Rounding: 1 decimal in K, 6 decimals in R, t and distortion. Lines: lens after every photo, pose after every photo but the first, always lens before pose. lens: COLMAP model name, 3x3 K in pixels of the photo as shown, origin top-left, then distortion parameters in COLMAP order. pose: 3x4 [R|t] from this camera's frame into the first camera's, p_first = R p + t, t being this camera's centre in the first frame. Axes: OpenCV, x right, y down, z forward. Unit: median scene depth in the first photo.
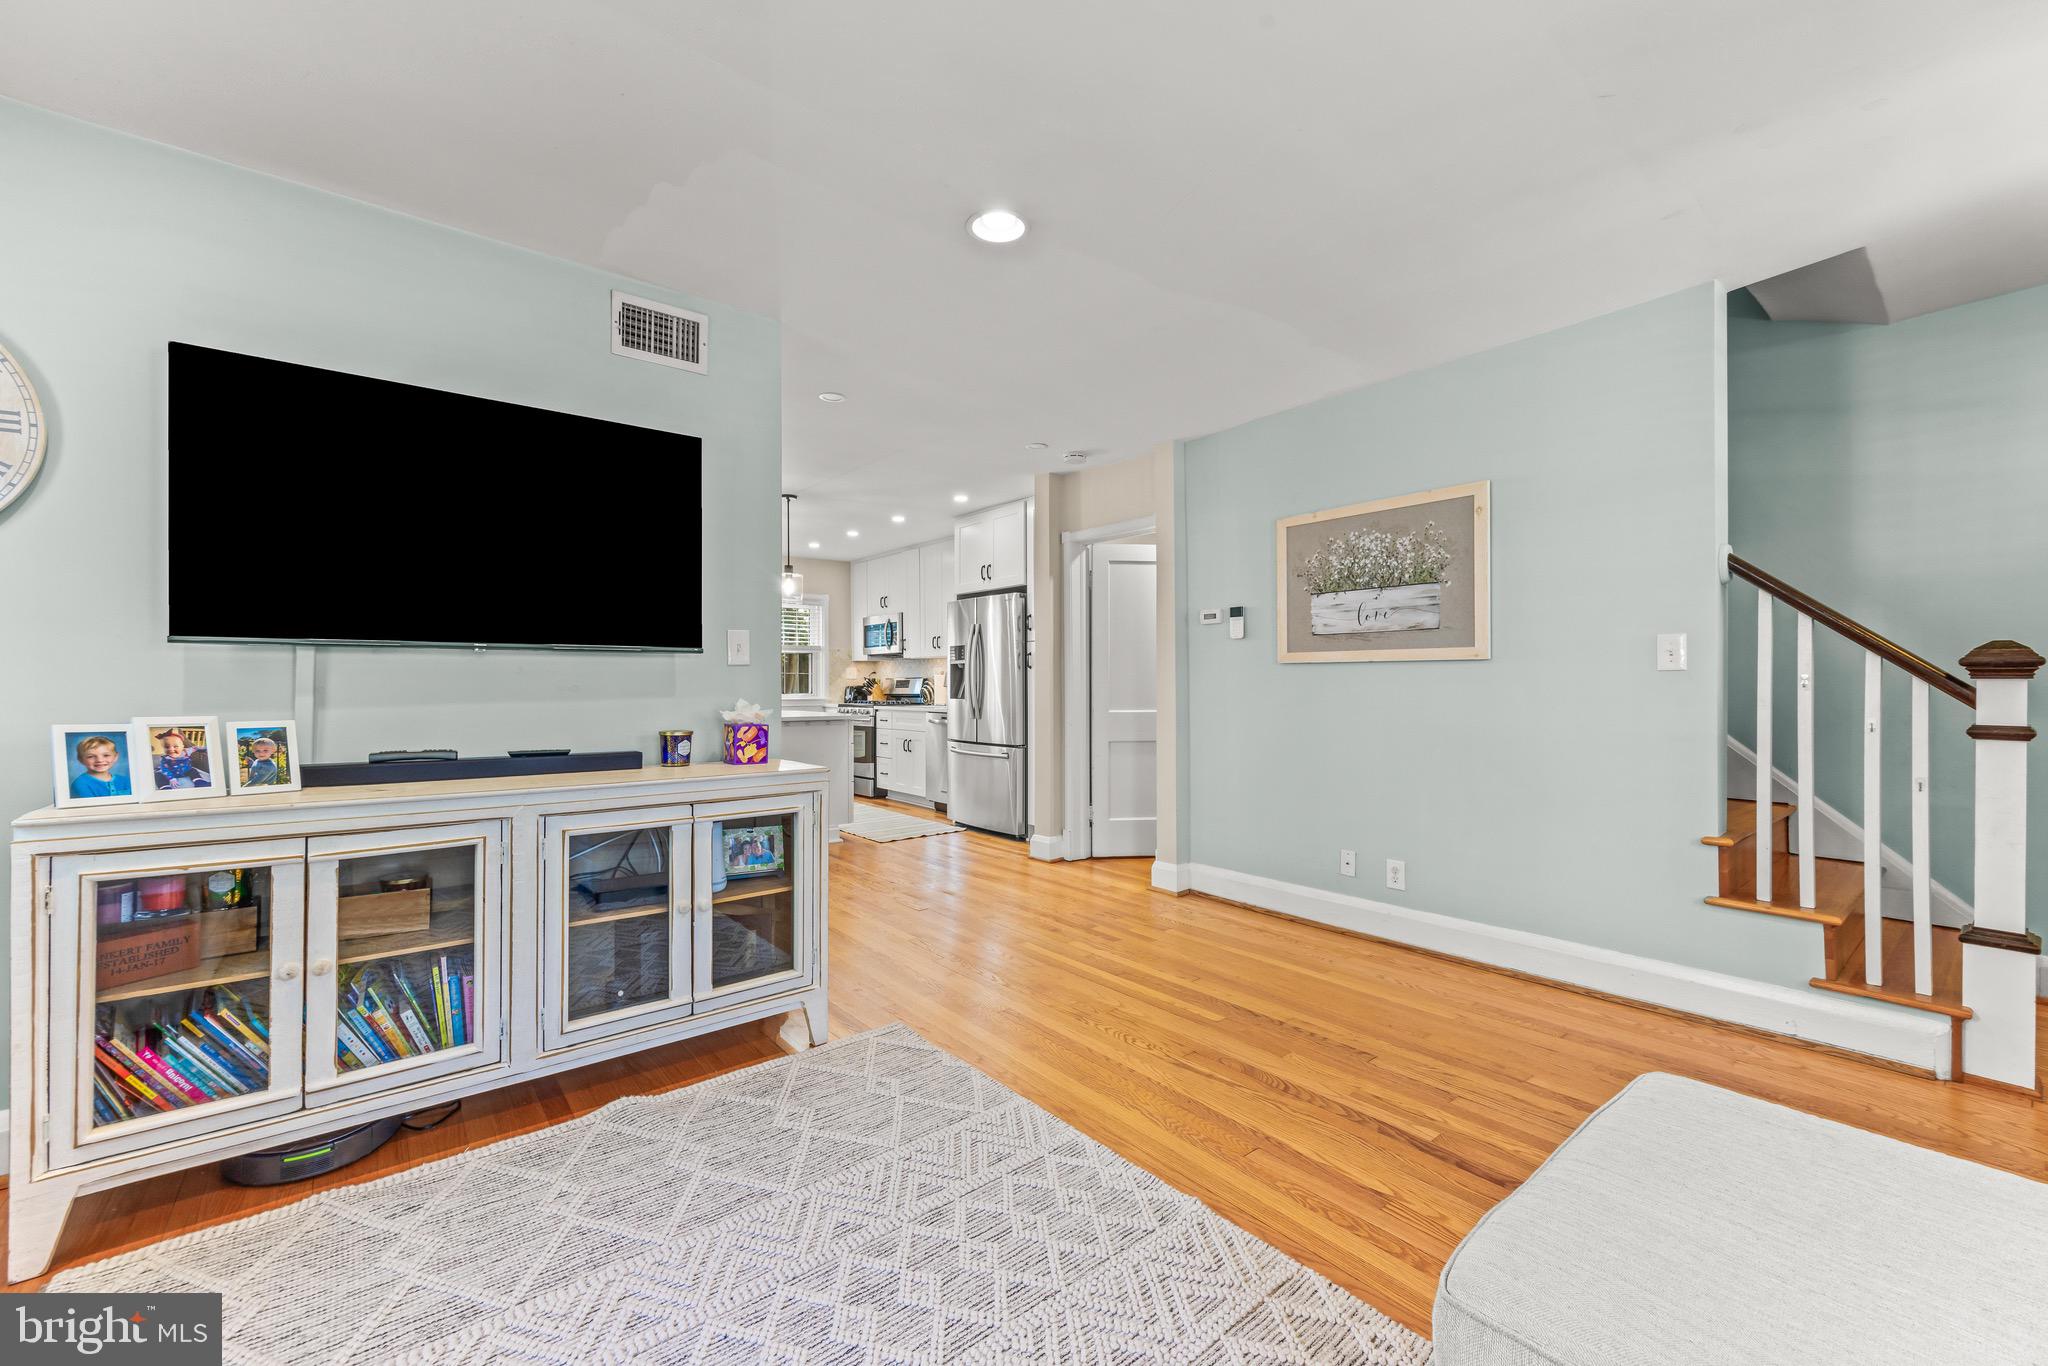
lens RADIAL K [[817.4, 0, 1020.0], [0, 817.4, 683.8], [0, 0, 1]] dist [-0.002407, 0.000109]
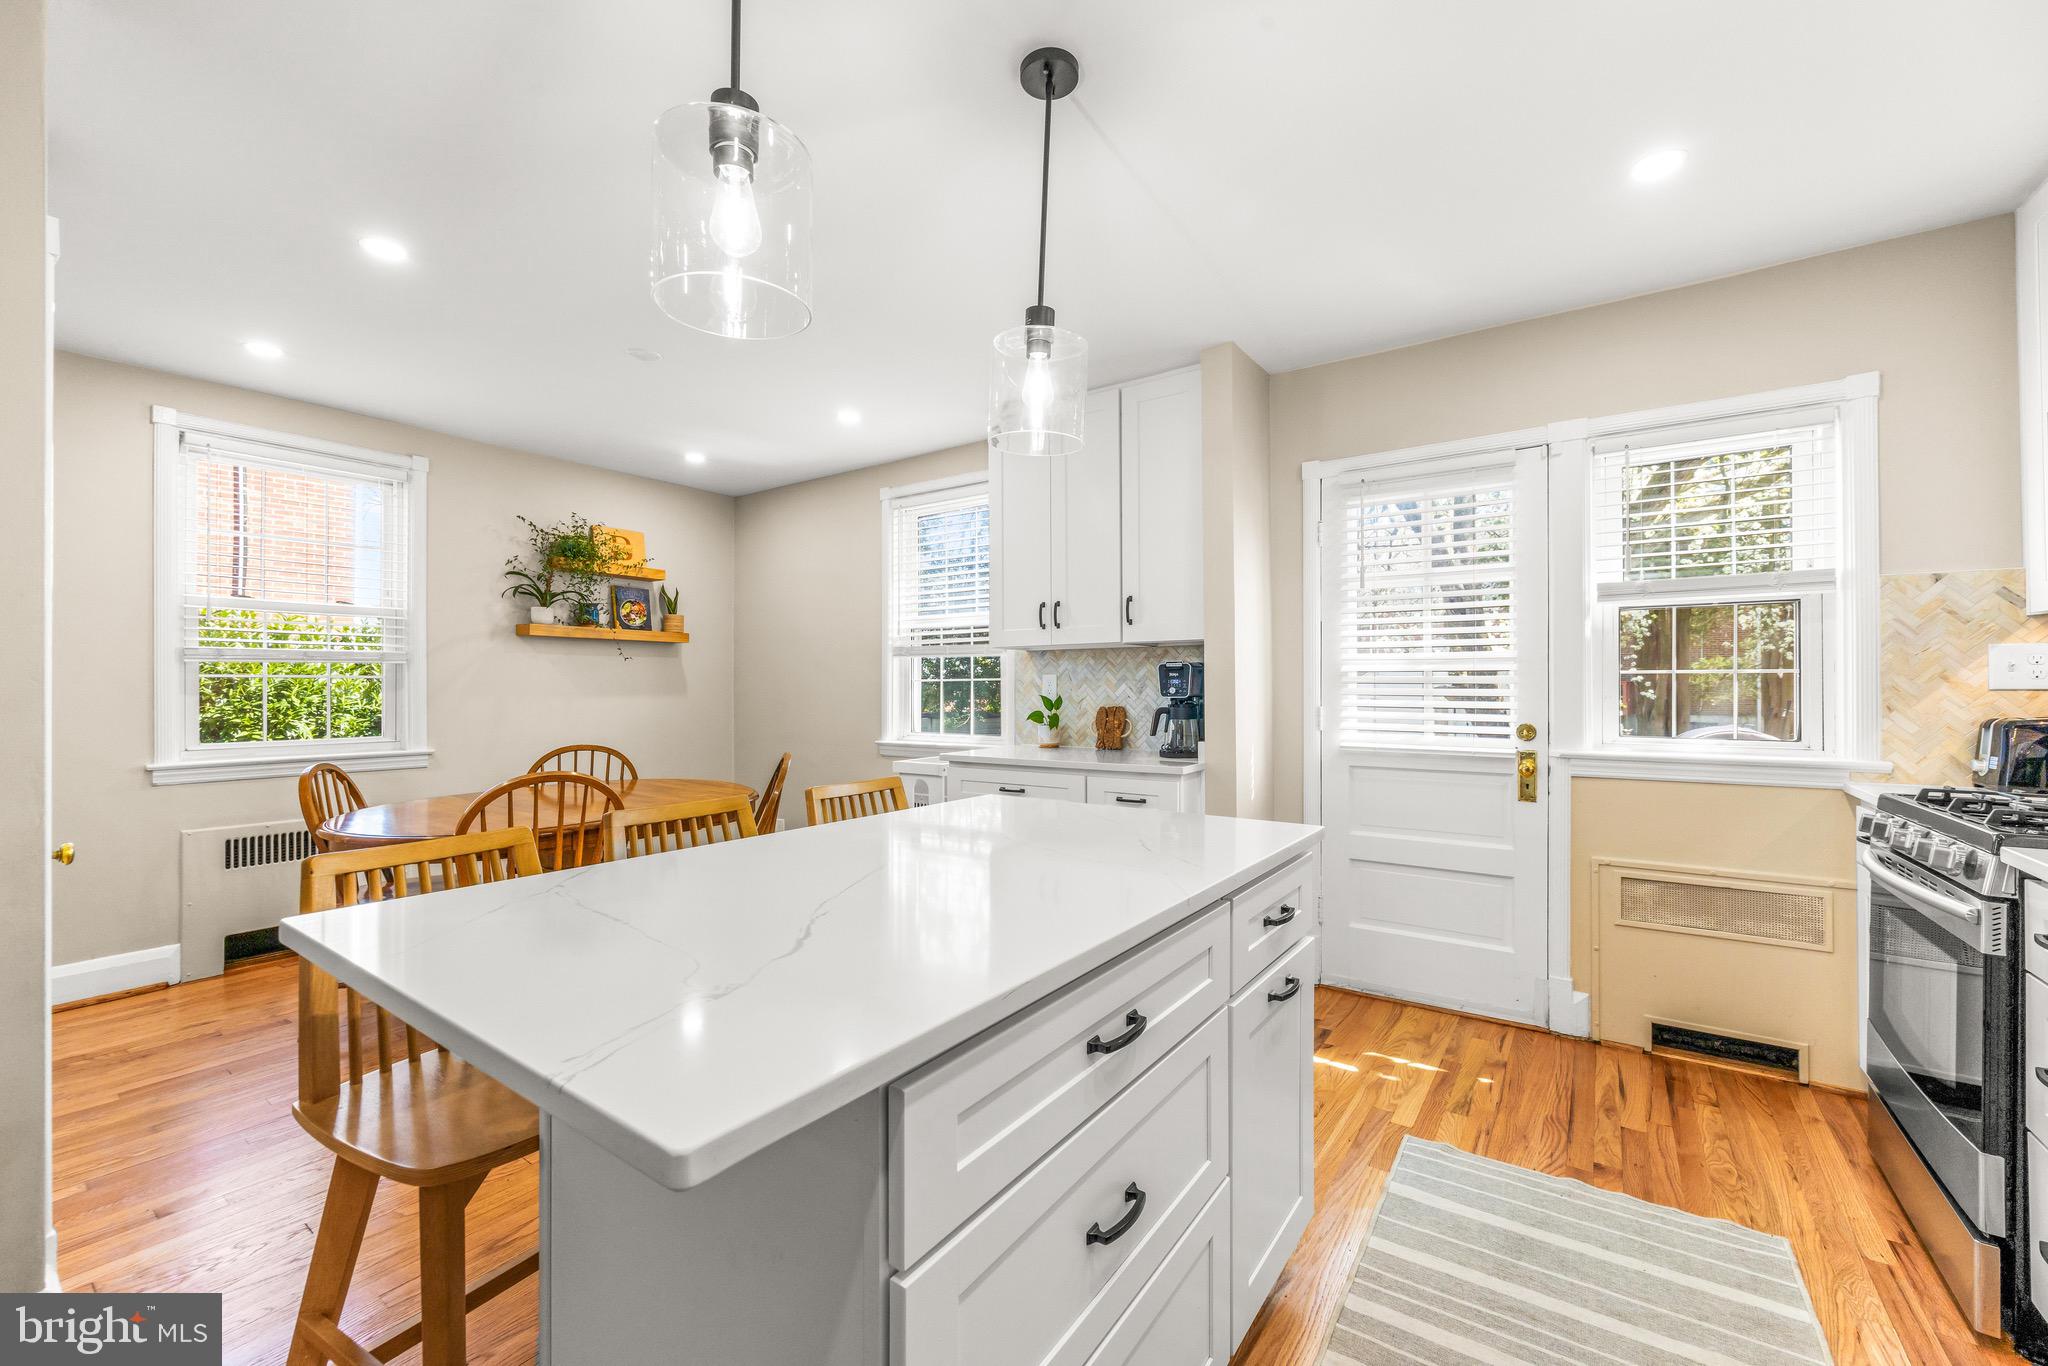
lens RADIAL K [[814.4, 0, 1022.3], [0, 814.4, 685.5], [0, 0, 1]] dist [-0.003343, 0.000252]
pose [[0.275868, -0.002732, -0.961192, -0.196547], [0.003471, 0.999992, -0.001846, -0.026268], [0.961189, -0.002827, 0.275875, 2.218944]]
